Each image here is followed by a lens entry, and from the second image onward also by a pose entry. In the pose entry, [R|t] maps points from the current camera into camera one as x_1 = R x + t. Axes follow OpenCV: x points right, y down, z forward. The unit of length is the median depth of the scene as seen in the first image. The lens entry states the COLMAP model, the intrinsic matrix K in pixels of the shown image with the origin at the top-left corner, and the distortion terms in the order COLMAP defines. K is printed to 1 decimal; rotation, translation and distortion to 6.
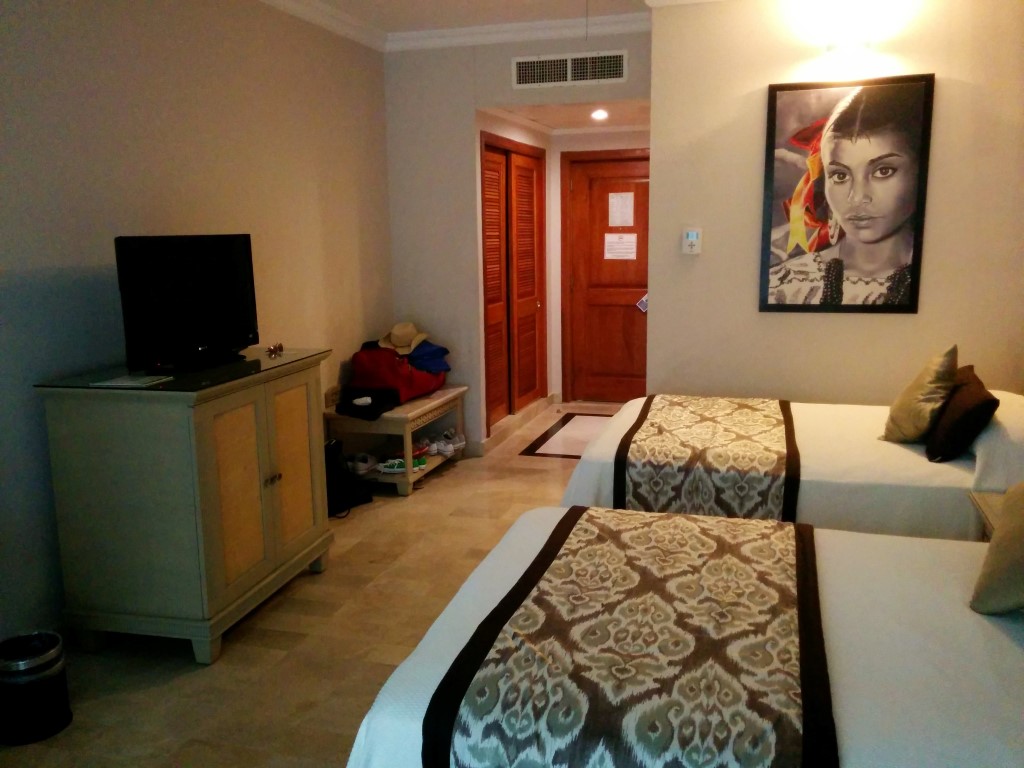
lens RADIAL K [[871.3, 0, 512.0], [0, 871.3, 384.0], [0, 0, 1]] dist [0.004423, 0.002367]
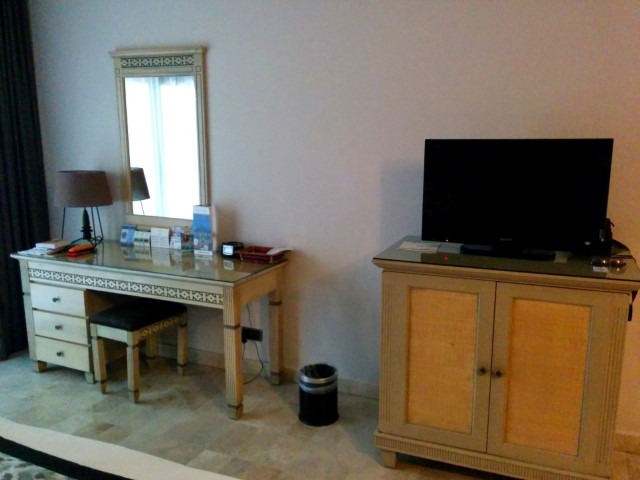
lens RADIAL K [[544.6, 0, 320.0], [0, 544.6, 240.0], [0, 0, 1]] dist [0.004423, 0.002367]
pose [[-0.124116, 0.200589, -0.971781, 0.466063], [-0.171386, 0.960301, 0.220109, -0.199719], [0.977355, 0.193869, -0.084810, 1.065452]]
